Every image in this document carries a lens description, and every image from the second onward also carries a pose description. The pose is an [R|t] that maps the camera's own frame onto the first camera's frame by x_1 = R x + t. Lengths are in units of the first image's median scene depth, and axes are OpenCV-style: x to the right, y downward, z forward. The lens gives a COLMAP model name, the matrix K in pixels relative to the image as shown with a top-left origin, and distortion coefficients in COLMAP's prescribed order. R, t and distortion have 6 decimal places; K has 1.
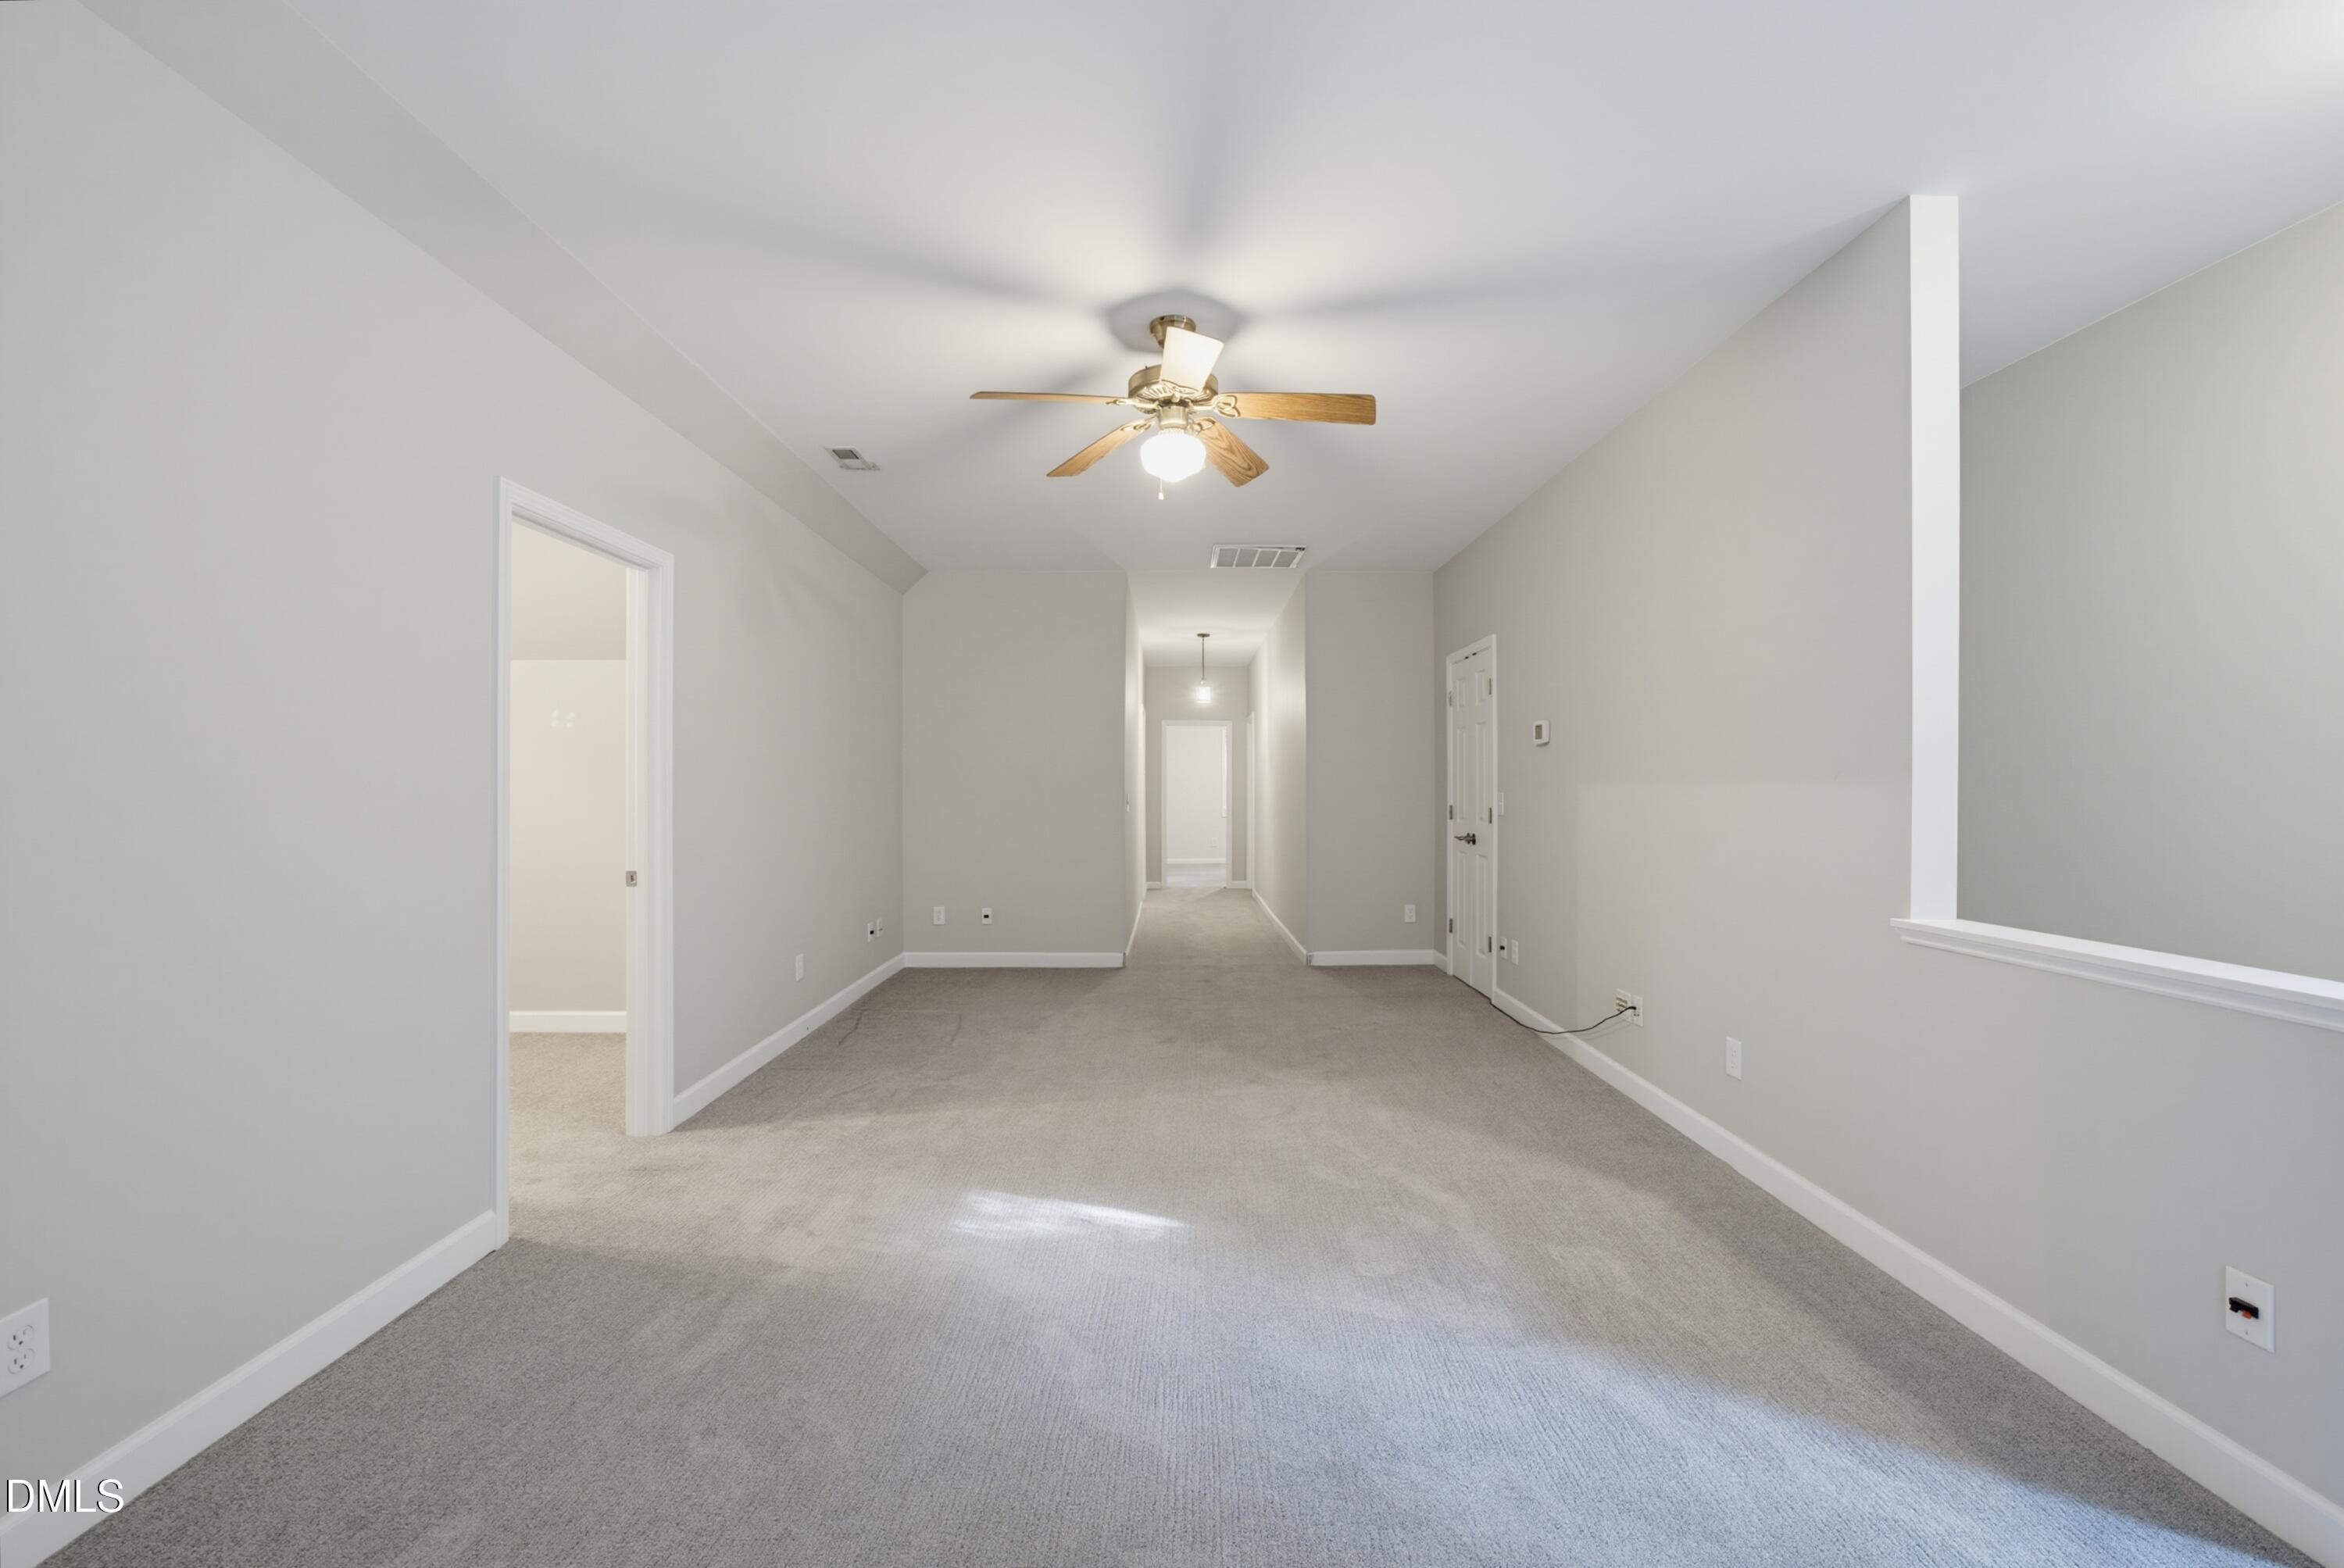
lens RADIAL K [[947.4, 0, 1177.7], [0, 947.4, 784.9], [0, 0, 1]] dist [-0.019789, -0.000004]
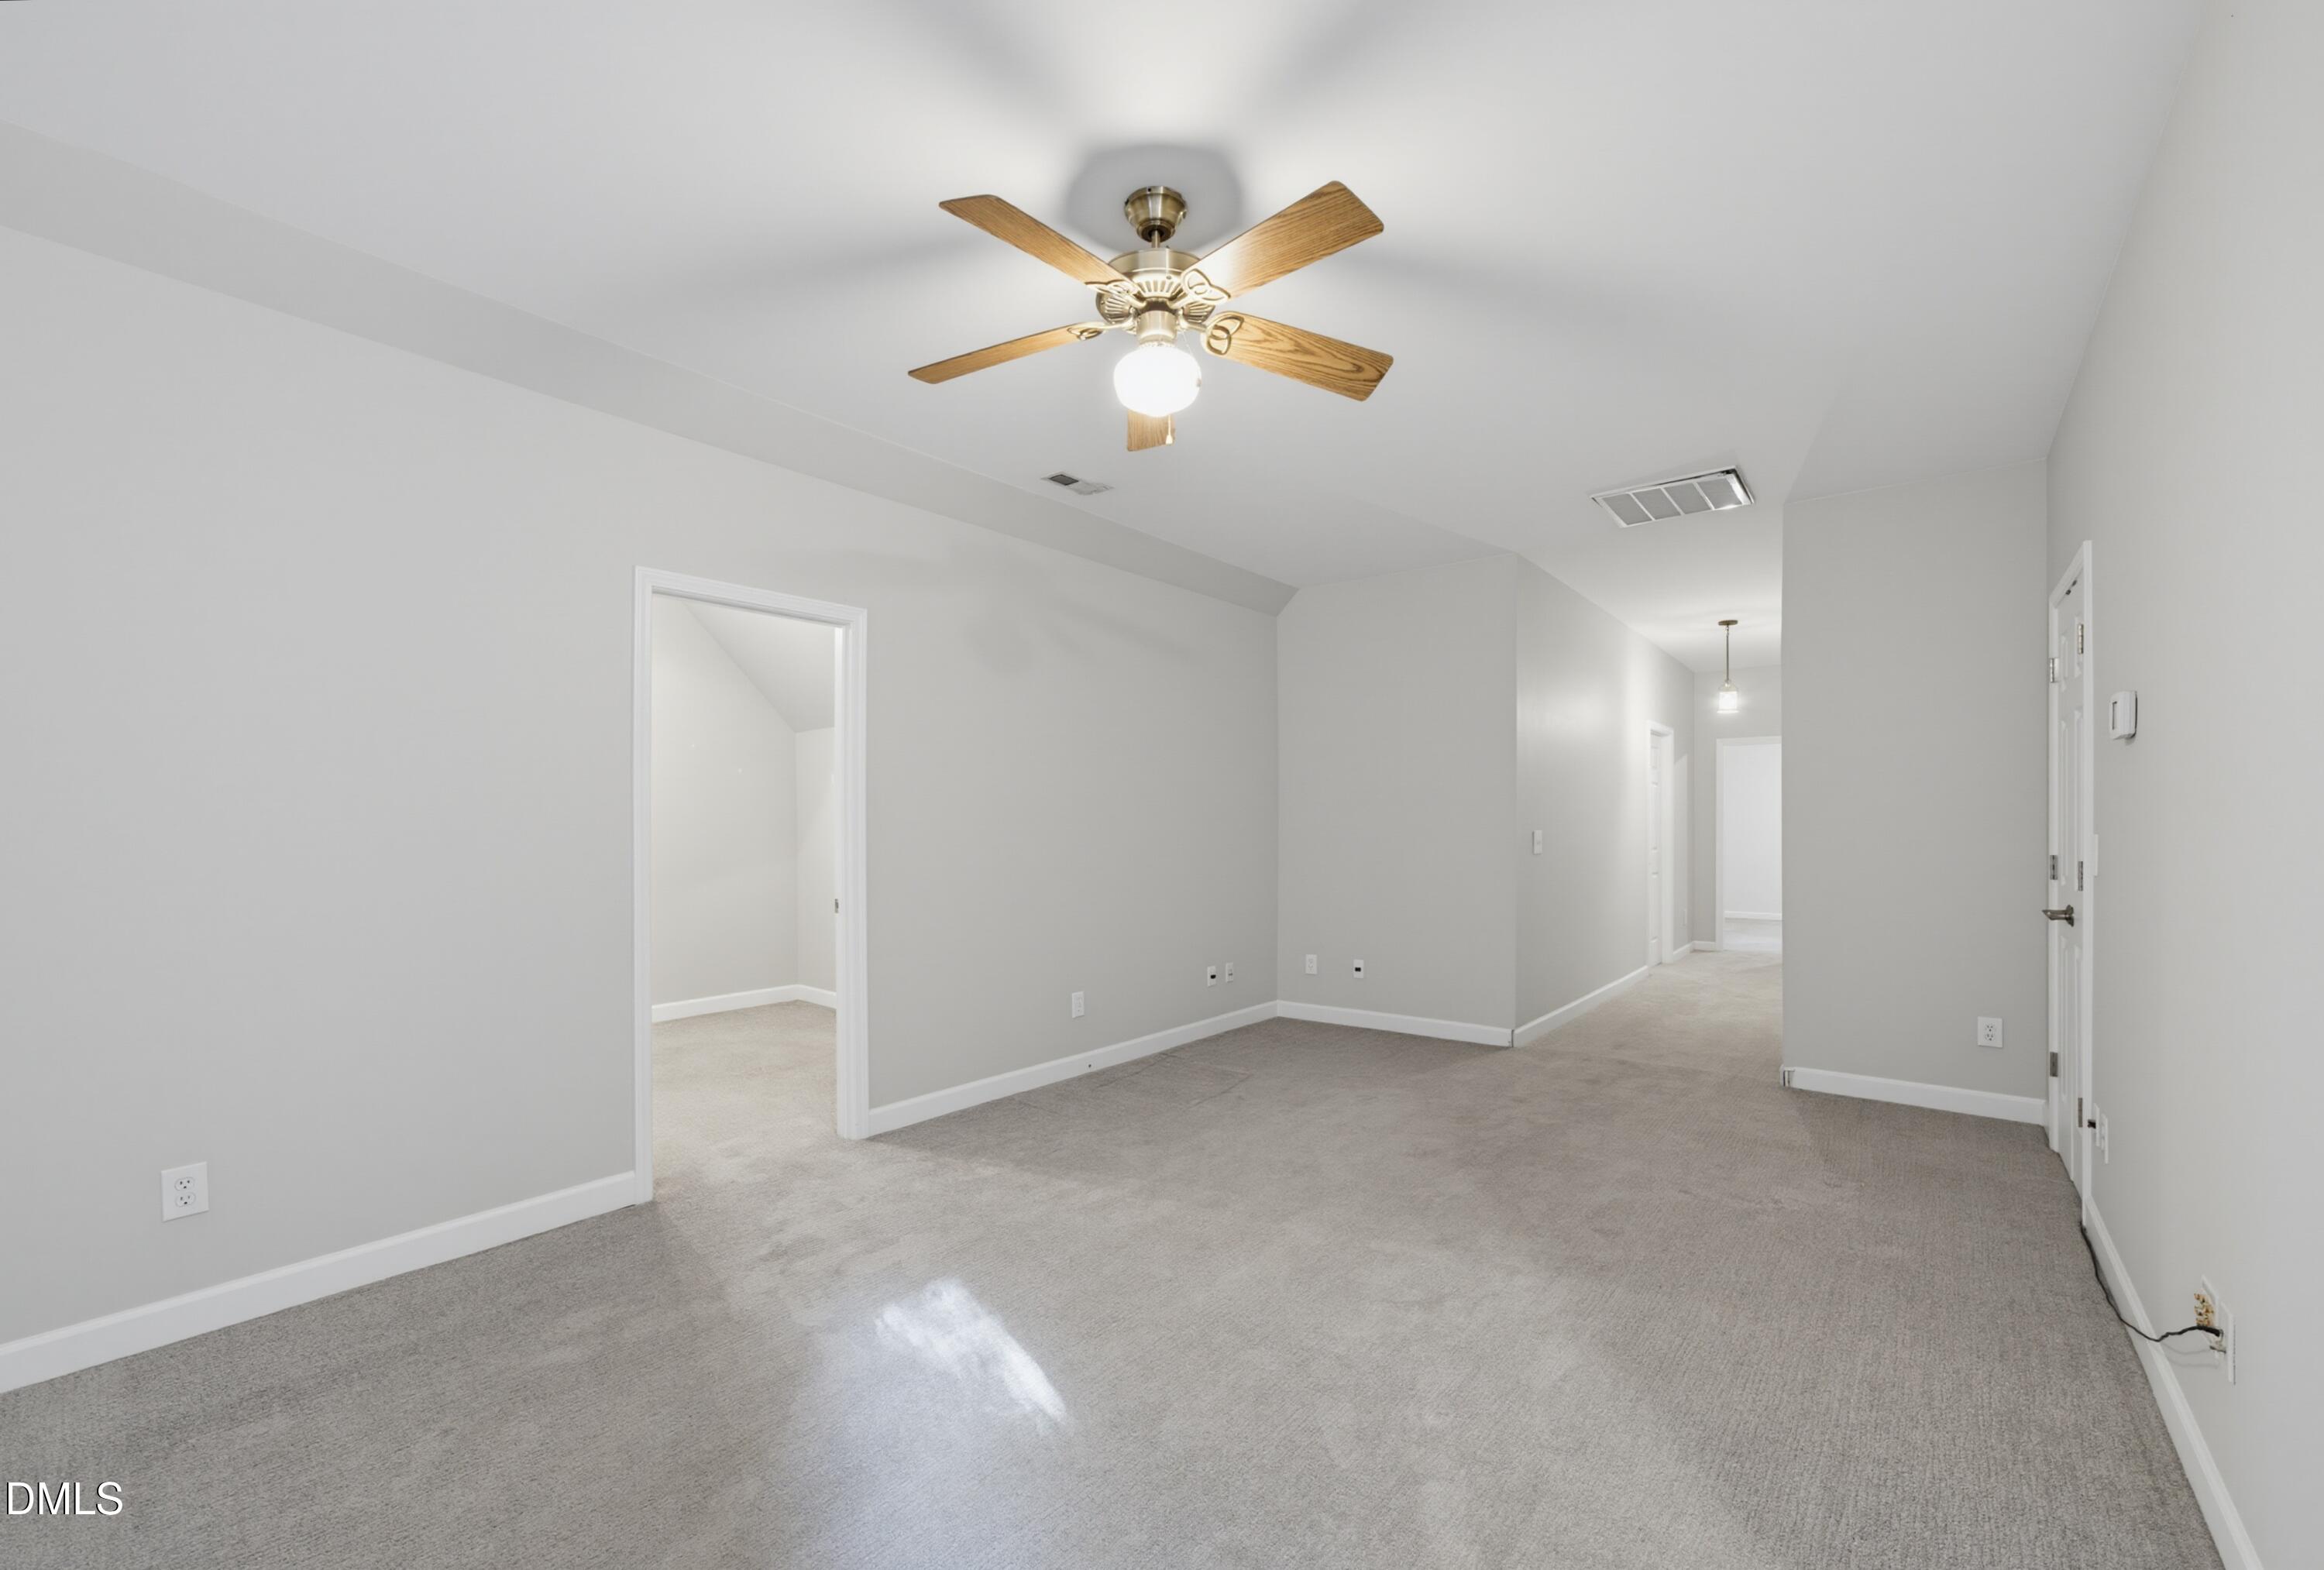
lens RADIAL K [[939.2, 0, 1135.8], [0, 939.2, 824.5], [0, 0, 1]] dist [-0.019789, -0.000004]
pose [[0.763899, -0.002253, -0.645332, 0.410181], [0.001397, 0.999997, -0.001837, 0.005744], [0.645334, 0.000502, 0.763900, 0.378190]]
